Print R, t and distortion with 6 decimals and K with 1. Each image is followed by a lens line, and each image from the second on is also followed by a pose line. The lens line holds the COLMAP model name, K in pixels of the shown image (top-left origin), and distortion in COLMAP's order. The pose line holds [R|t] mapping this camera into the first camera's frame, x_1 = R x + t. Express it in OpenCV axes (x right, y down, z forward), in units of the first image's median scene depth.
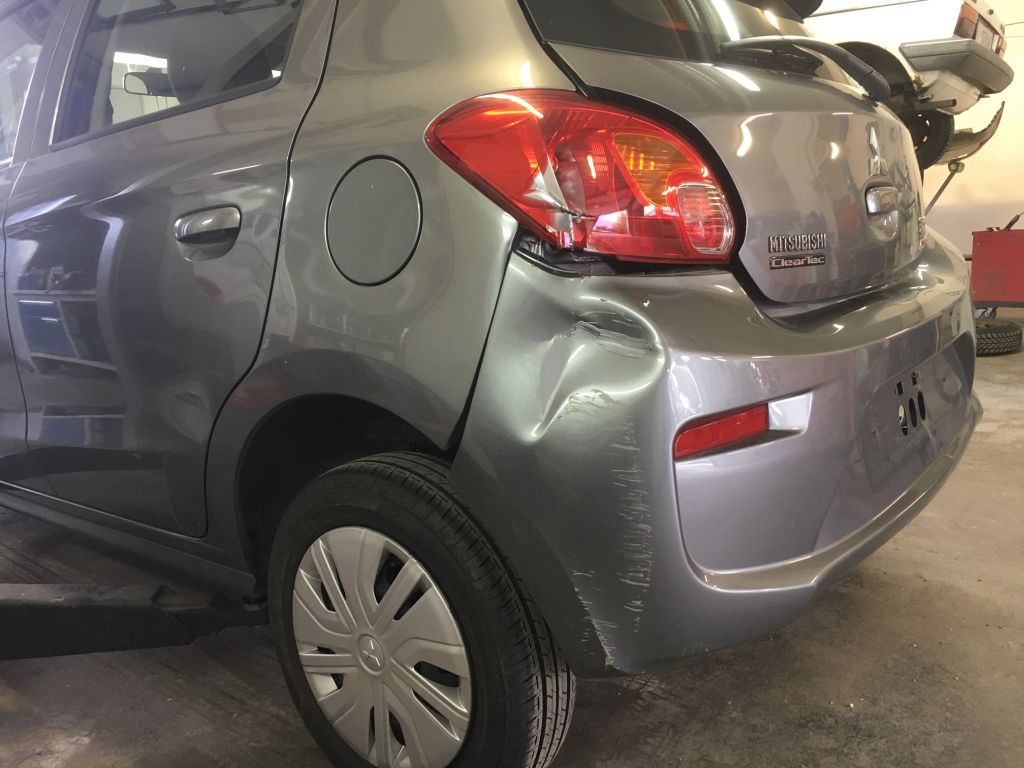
lens RADIAL K [[873.3, 0, 512.0], [0, 873.3, 384.0], [0, 0, 1]] dist [0.085115, -0.118432]
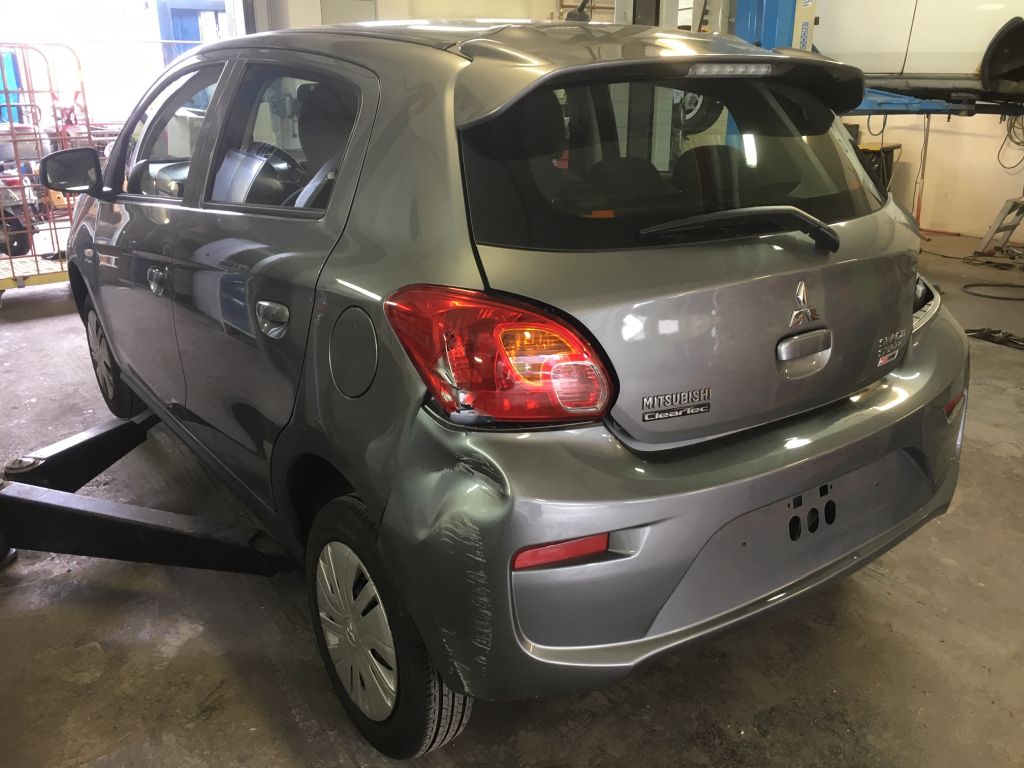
lens RADIAL K [[873.3, 0, 512.0], [0, 873.3, 384.0], [0, 0, 1]] dist [0.085115, -0.118432]
pose [[0.958866, 0.138264, -0.247909, 0.425382], [-0.100102, 0.981950, 0.160478, -0.375032], [0.265623, -0.129060, 0.955399, -0.264175]]
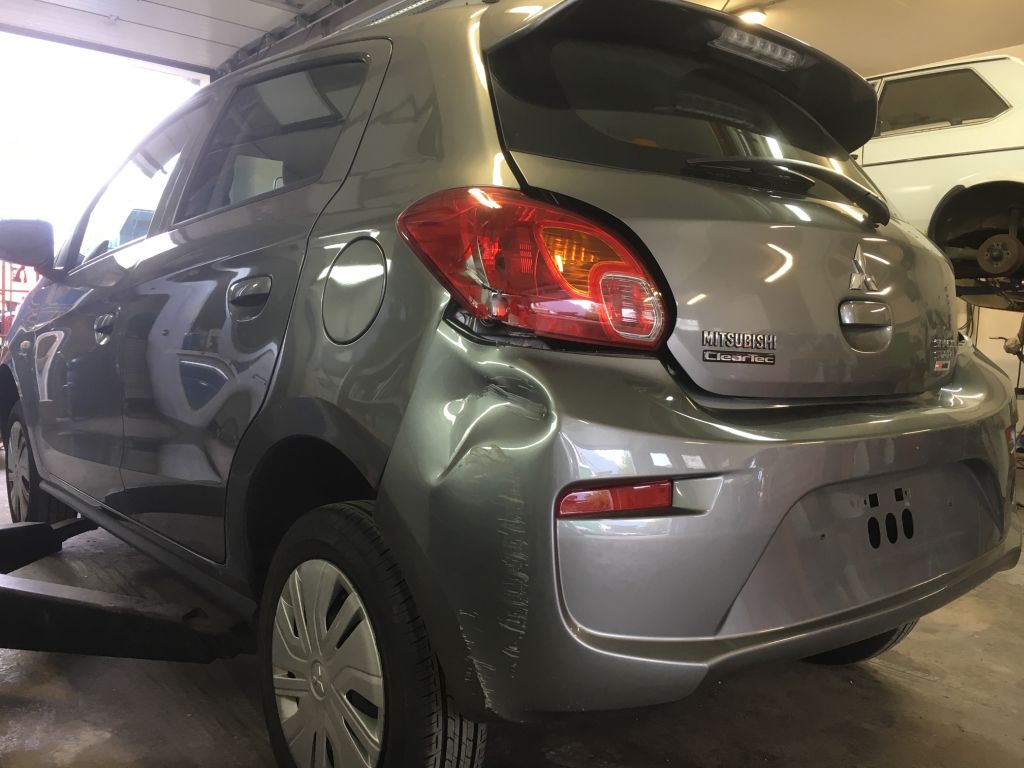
lens RADIAL K [[873.3, 0, 512.0], [0, 873.3, 384.0], [0, 0, 1]] dist [0.085115, -0.118432]
pose [[0.973900, 0.088247, -0.209121, 0.296976], [-0.115205, 0.986014, -0.120433, 0.053004], [0.195568, 0.141382, 0.970445, -0.076412]]
